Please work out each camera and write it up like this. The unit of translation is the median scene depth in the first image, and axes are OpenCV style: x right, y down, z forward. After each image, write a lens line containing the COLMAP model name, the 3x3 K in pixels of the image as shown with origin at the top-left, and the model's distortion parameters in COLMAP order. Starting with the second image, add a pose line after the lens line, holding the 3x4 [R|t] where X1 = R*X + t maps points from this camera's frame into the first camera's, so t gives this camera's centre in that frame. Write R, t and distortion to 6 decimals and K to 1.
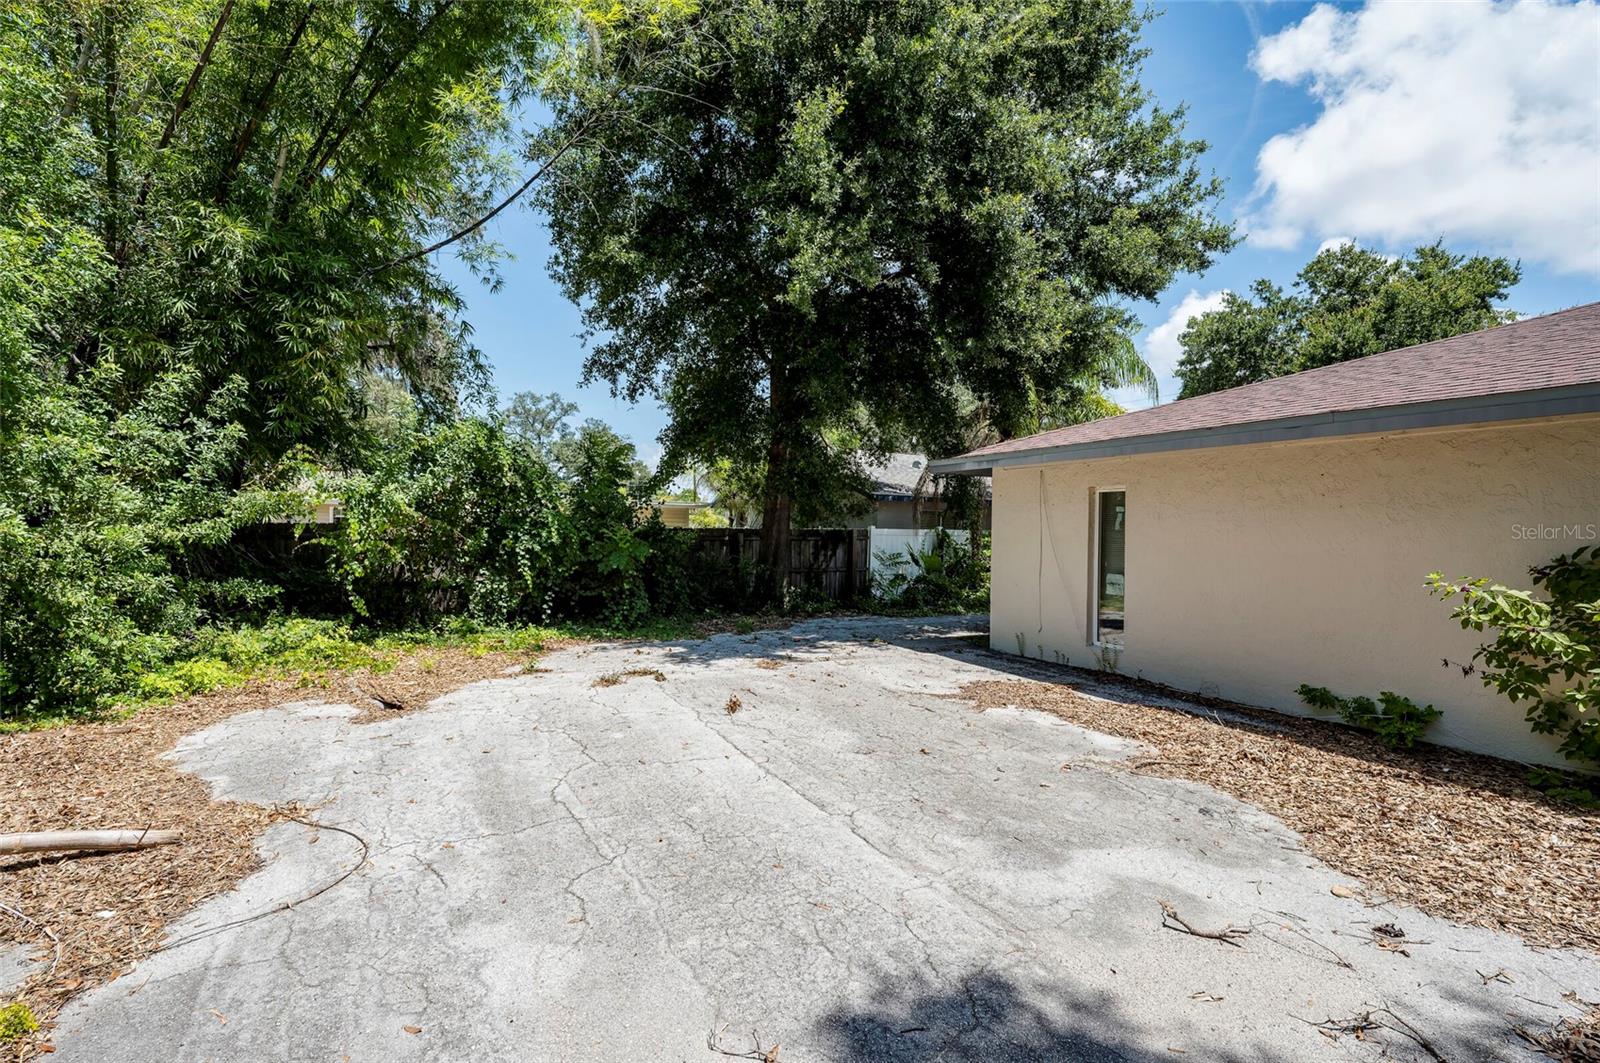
lens RADIAL K [[708.5, 0, 800.0], [0, 708.5, 532.6], [0, 0, 1]] dist [0.002125, -0.002558]
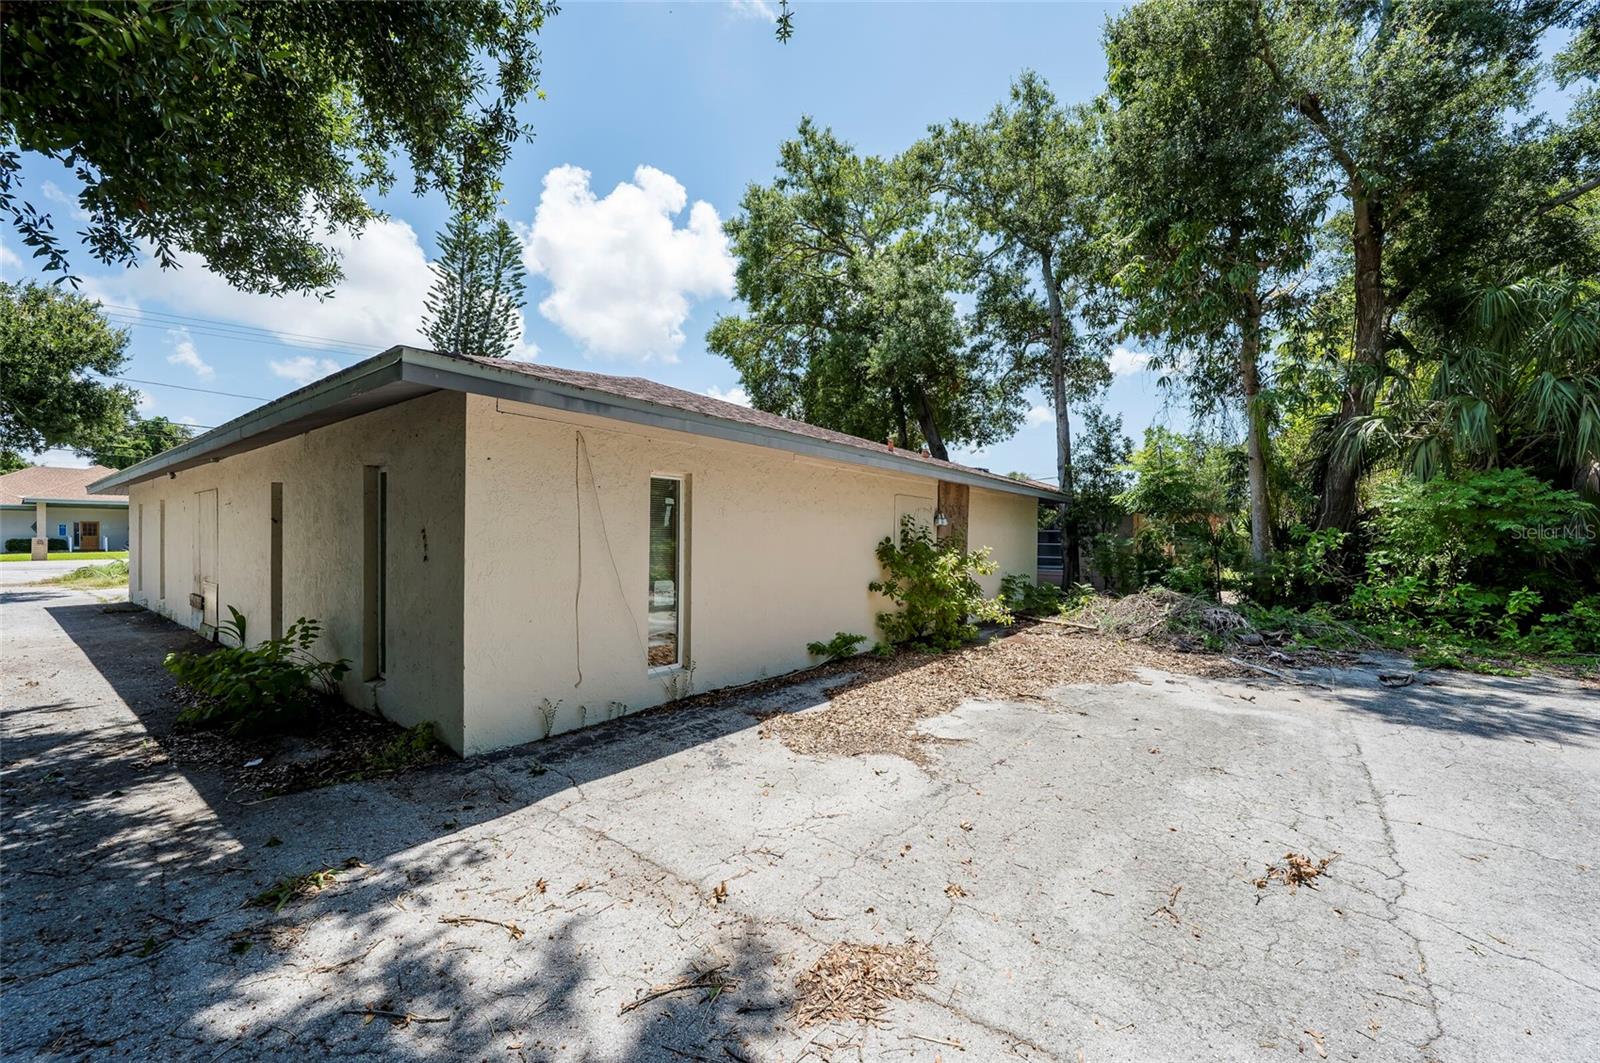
lens RADIAL K [[617.5, 0, 804.1], [0, 617.5, 538.7], [0, 0, 1]] dist [-0.001557, -0.001883]
pose [[-0.390711, -0.024612, 0.920184, -0.415380], [-0.012386, 0.999693, 0.021479, -0.010134], [-0.920430, -0.003005, -0.390896, 1.715155]]
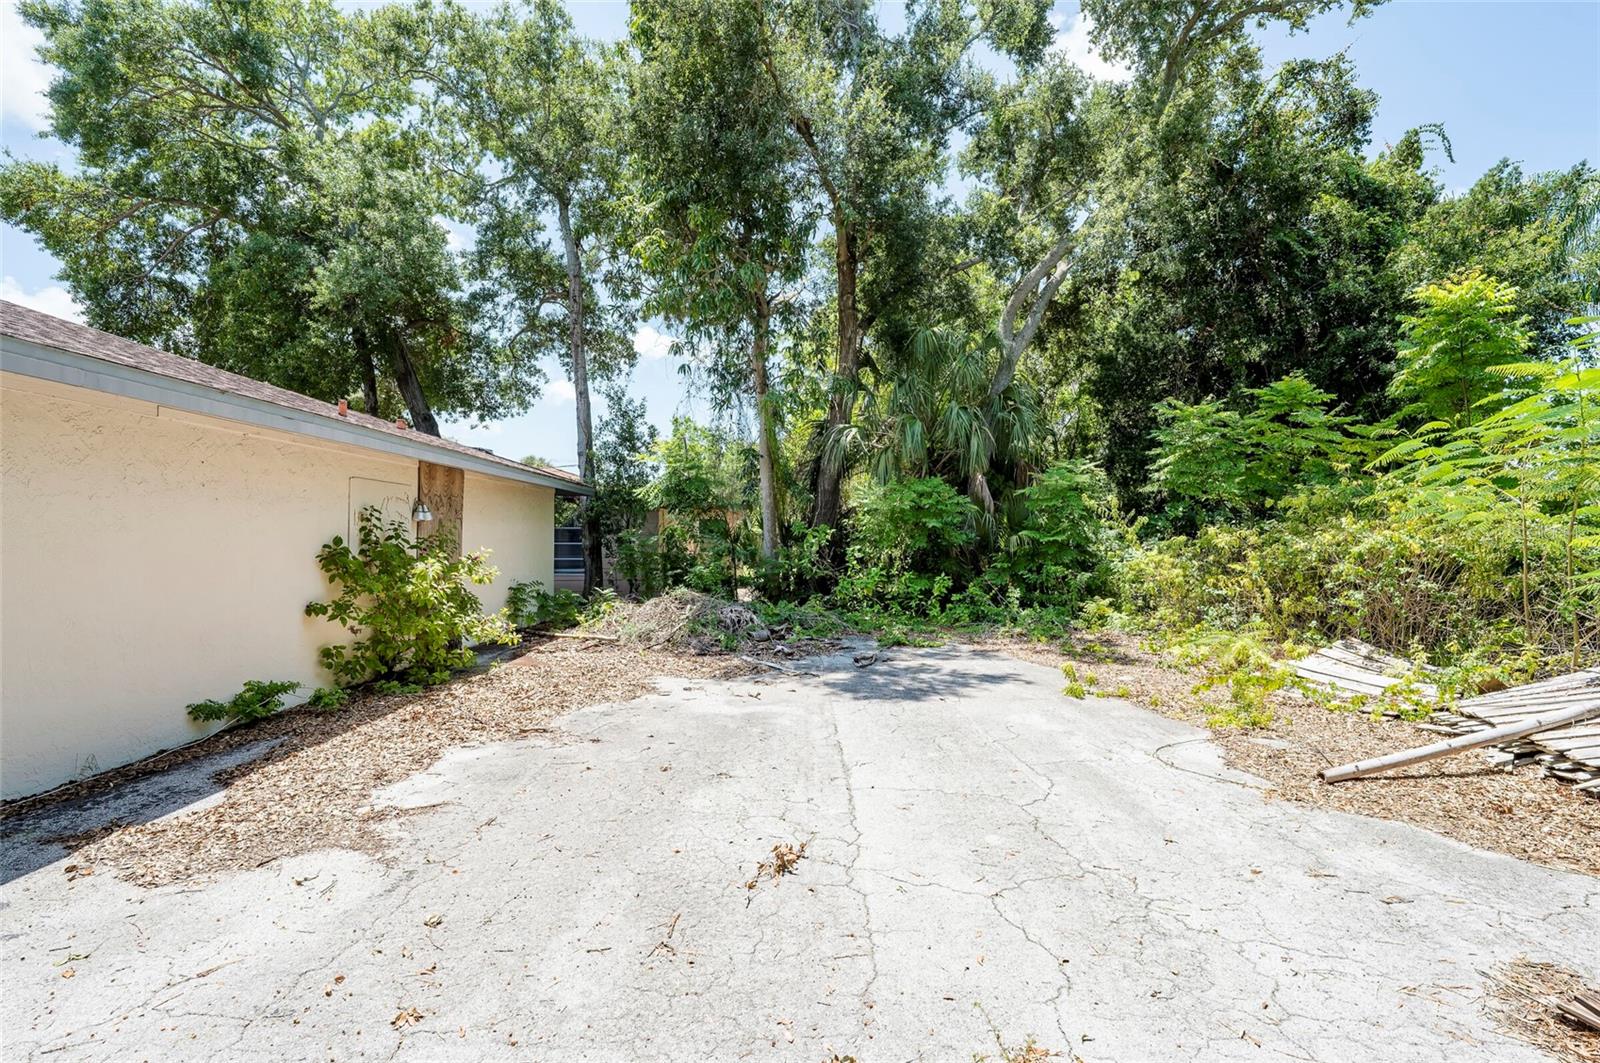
lens RADIAL K [[748.0, 0, 802.7], [0, 748.0, 530.0], [0, 0, 1]] dist [-0.004643, -0.001881]
pose [[-0.880288, -0.013618, 0.474244, -0.424518], [-0.014306, 0.999895, 0.002158, -0.010918], [-0.474224, -0.004885, -0.880391, 1.688220]]
